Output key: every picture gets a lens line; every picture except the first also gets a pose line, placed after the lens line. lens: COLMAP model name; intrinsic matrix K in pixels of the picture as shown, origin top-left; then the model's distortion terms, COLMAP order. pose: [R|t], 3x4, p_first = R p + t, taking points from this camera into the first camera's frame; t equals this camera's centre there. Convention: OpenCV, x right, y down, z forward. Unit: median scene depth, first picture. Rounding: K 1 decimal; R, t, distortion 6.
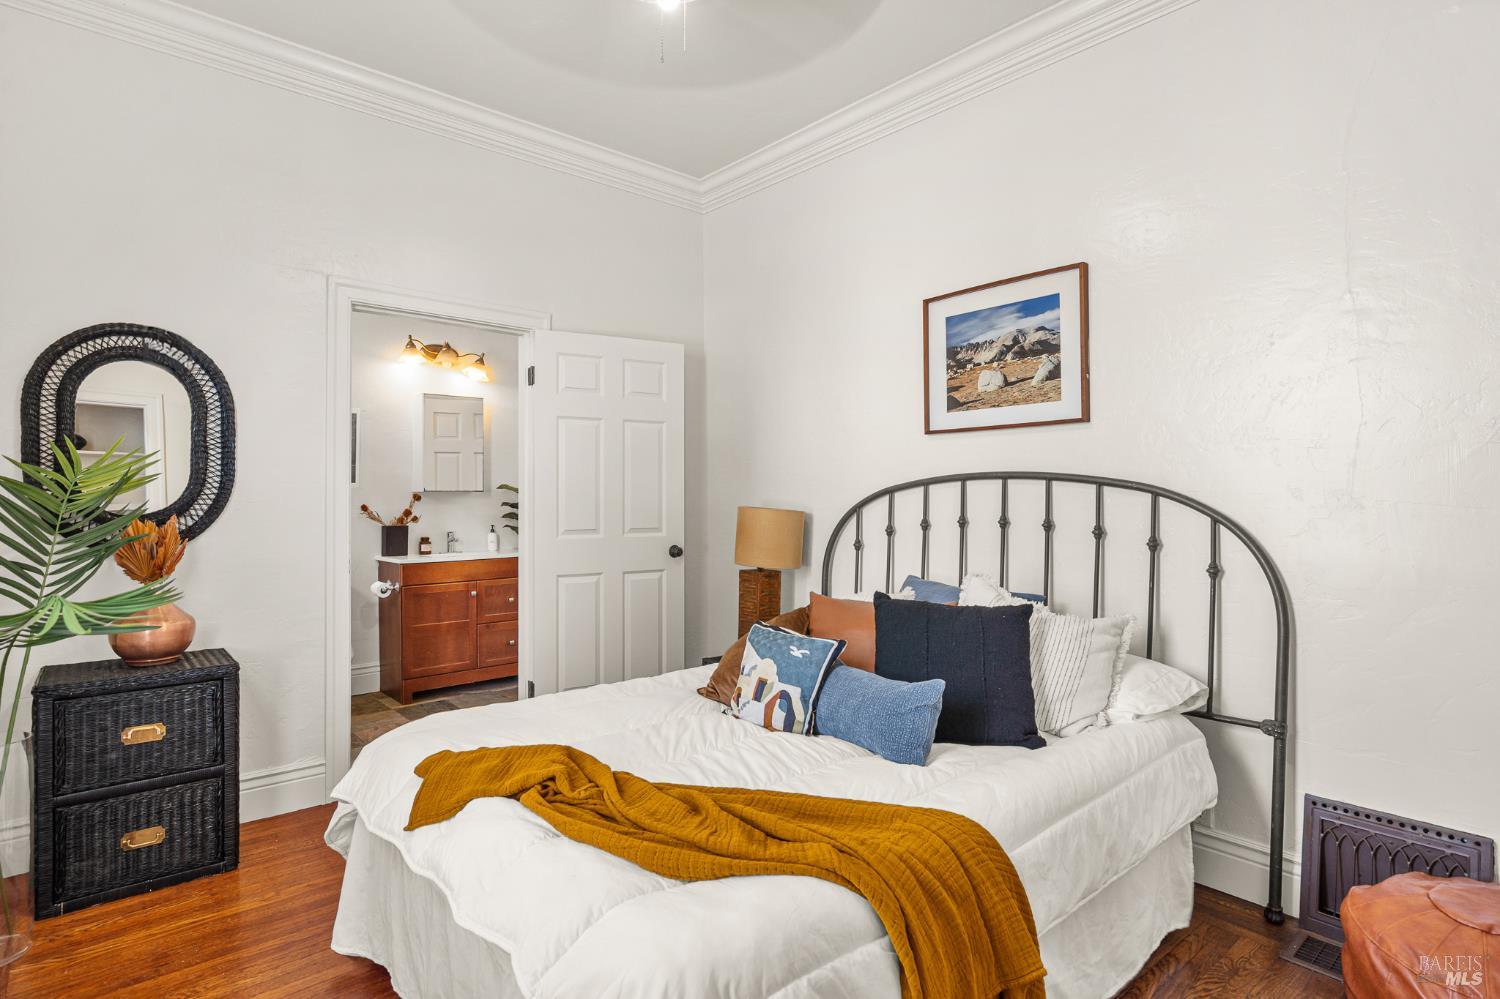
lens RADIAL K [[788.7, 0, 750.0], [0, 788.7, 499.5], [0, 0, 1]] dist [0.001091, 0.000878]
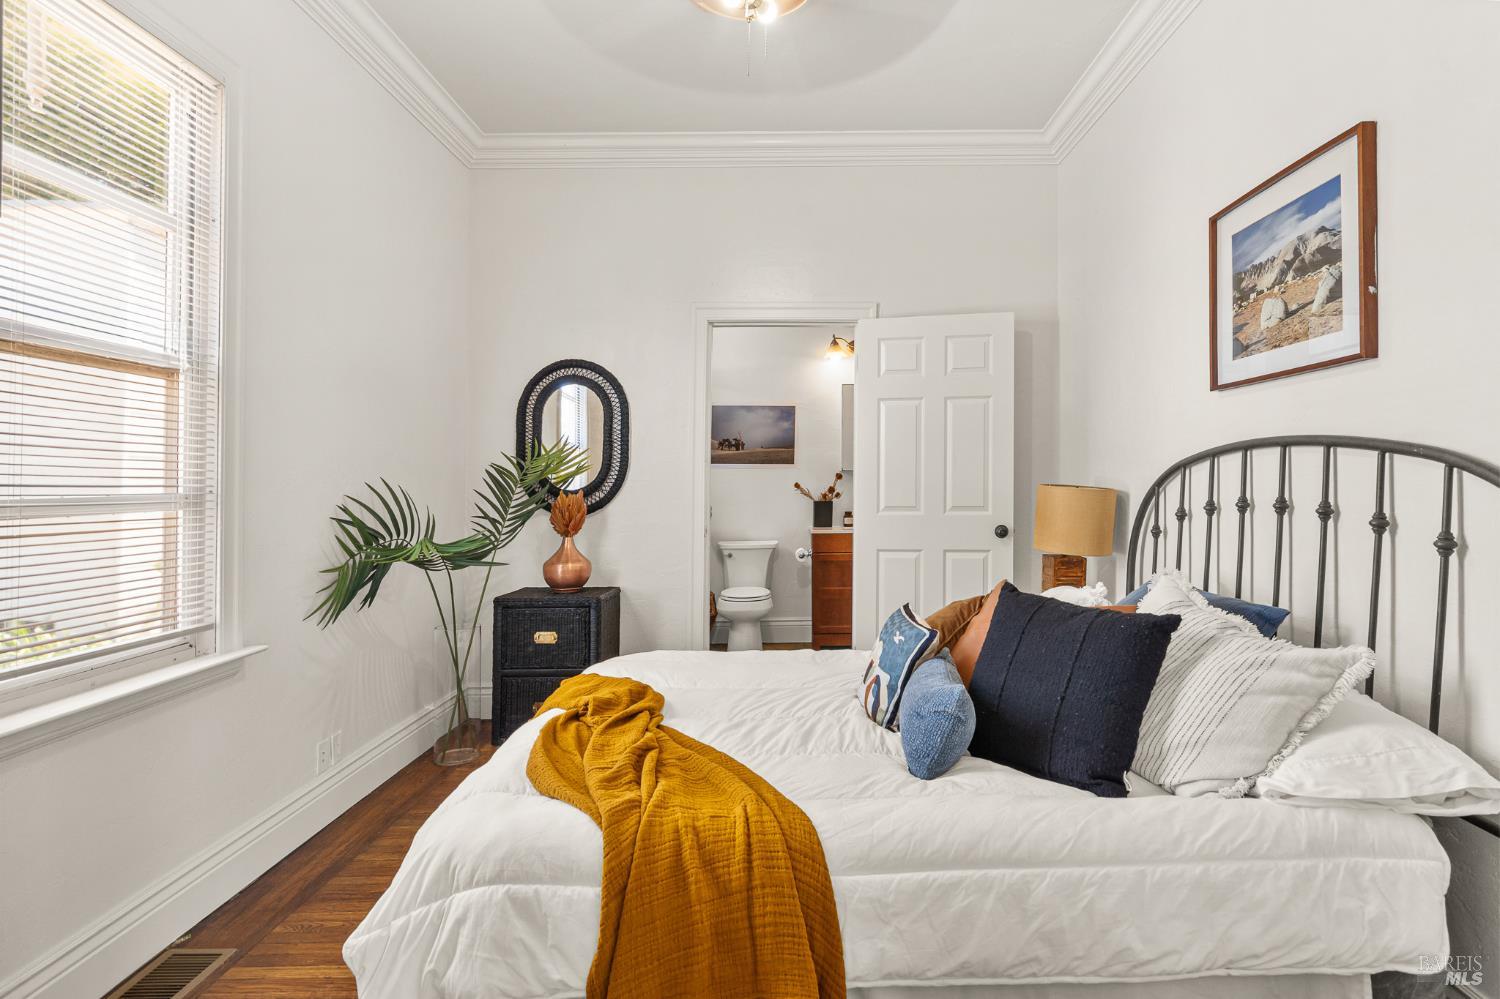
lens RADIAL K [[778.6, 0, 753.0], [0, 778.6, 470.0], [0, 0, 1]] dist [0.000620, 0.000403]
pose [[0.749621, -0.011714, -0.661764, 0.422541], [0.005261, 0.999917, -0.011740, 0.001687], [0.661847, 0.005319, 0.749620, 0.141002]]
